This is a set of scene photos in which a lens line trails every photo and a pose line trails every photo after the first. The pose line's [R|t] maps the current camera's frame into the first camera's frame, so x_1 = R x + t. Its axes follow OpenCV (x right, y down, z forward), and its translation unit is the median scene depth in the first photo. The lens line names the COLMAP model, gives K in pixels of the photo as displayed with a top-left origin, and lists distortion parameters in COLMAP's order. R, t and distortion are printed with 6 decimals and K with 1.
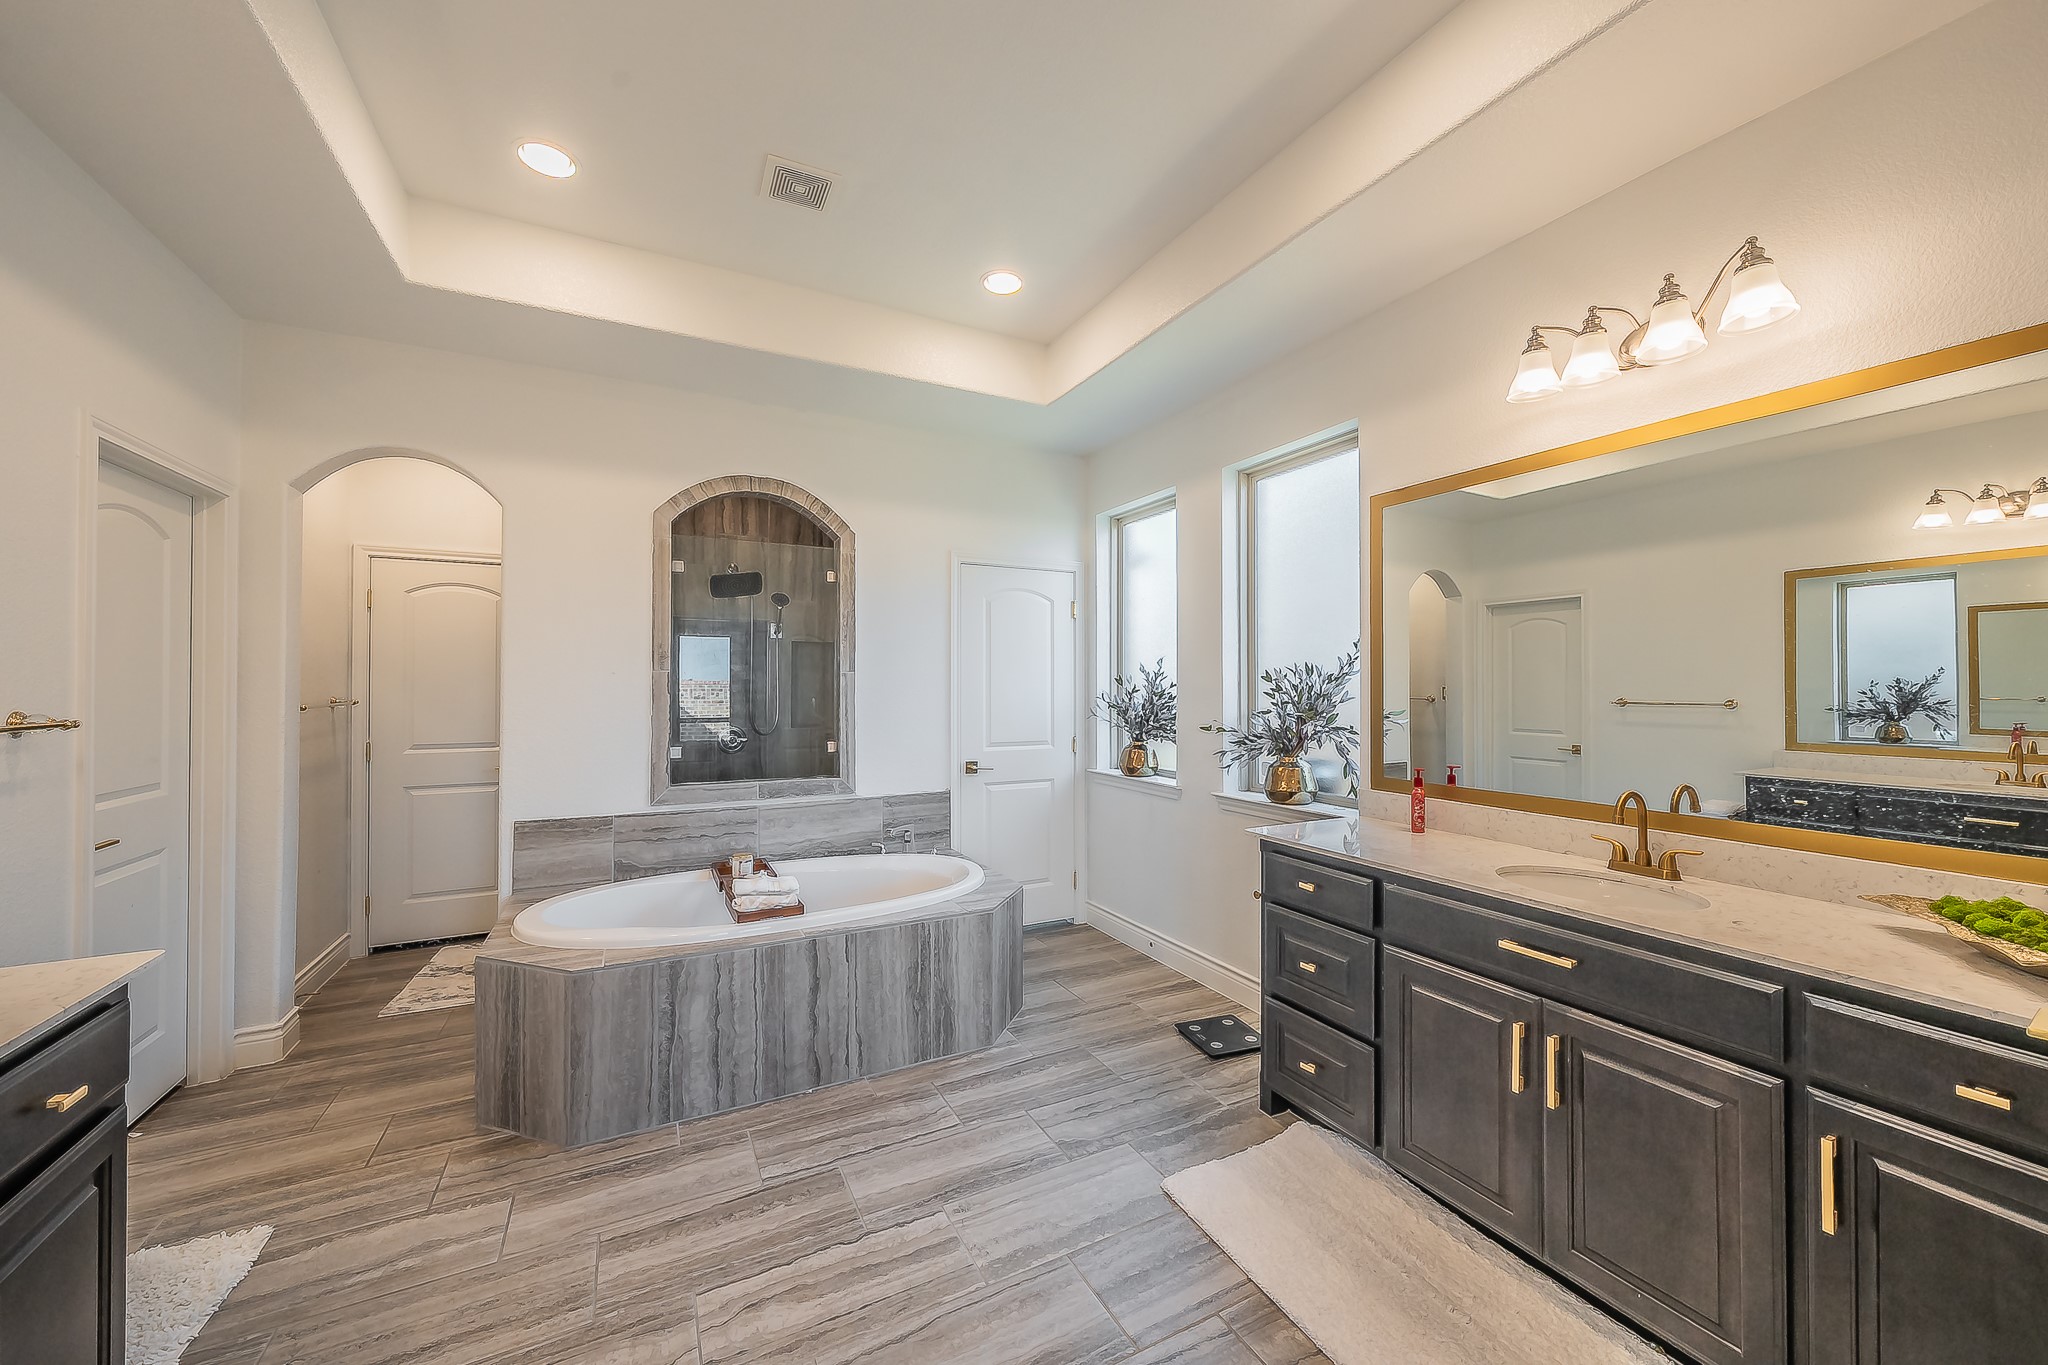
lens RADIAL K [[751.2, 0, 1019.3], [0, 751.2, 682.8], [0, 0, 1]] dist [0.001783, 0.000195]
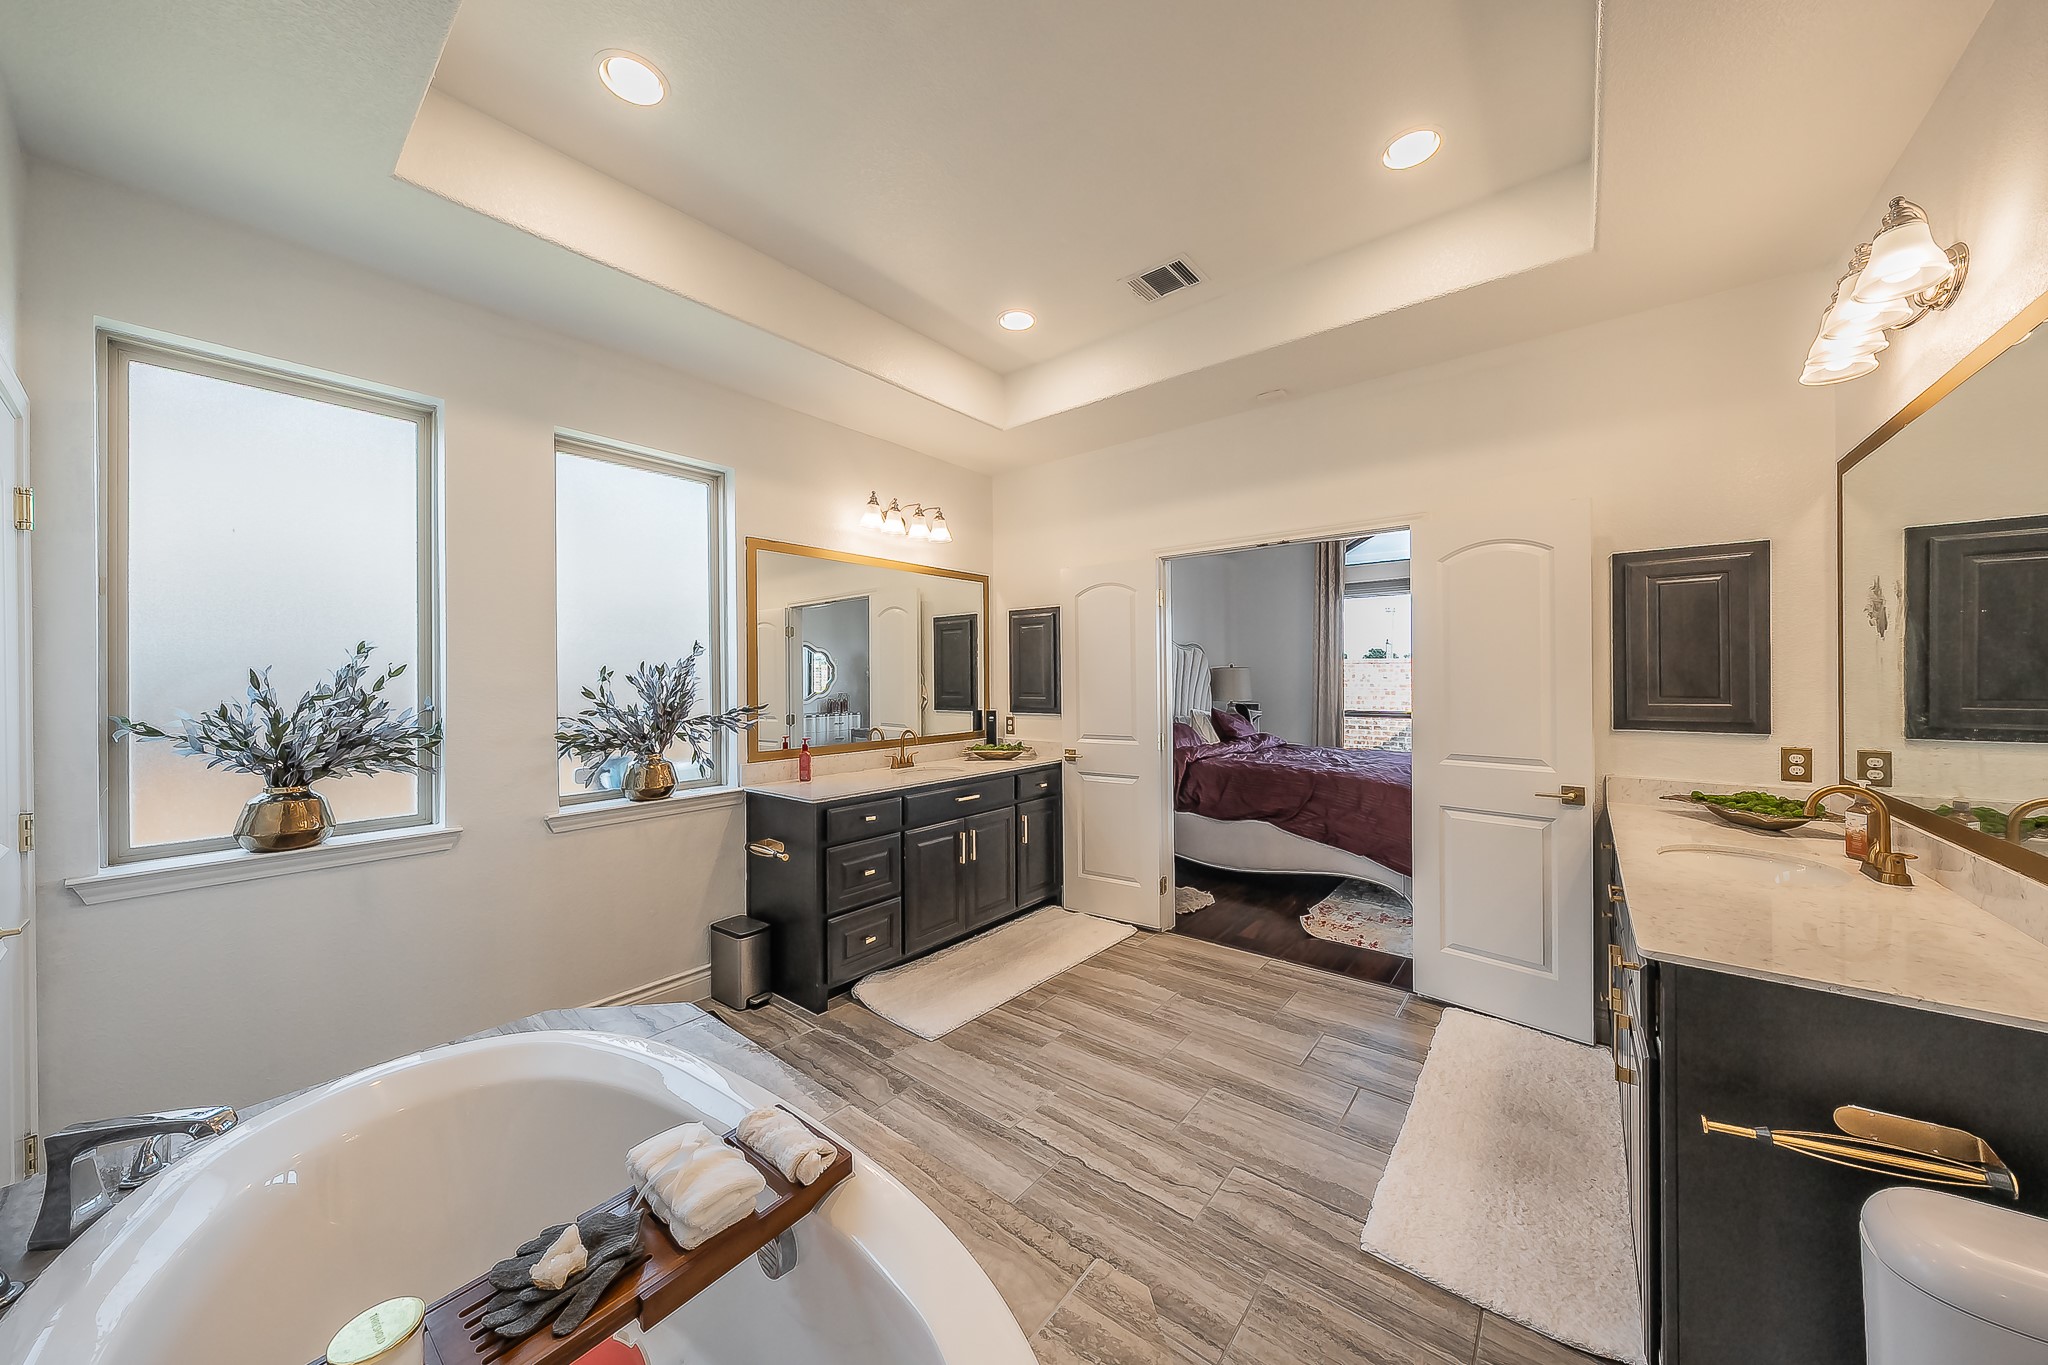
lens RADIAL K [[691.2, 0, 1021.1], [0, 691.2, 678.1], [0, 0, 1]] dist [-0.000084, -0.000018]
pose [[-0.399191, 0.003513, 0.916861, -1.152091], [0.005286, 0.999985, -0.001530, -0.001998], [-0.916853, 0.004236, -0.399204, 1.481622]]
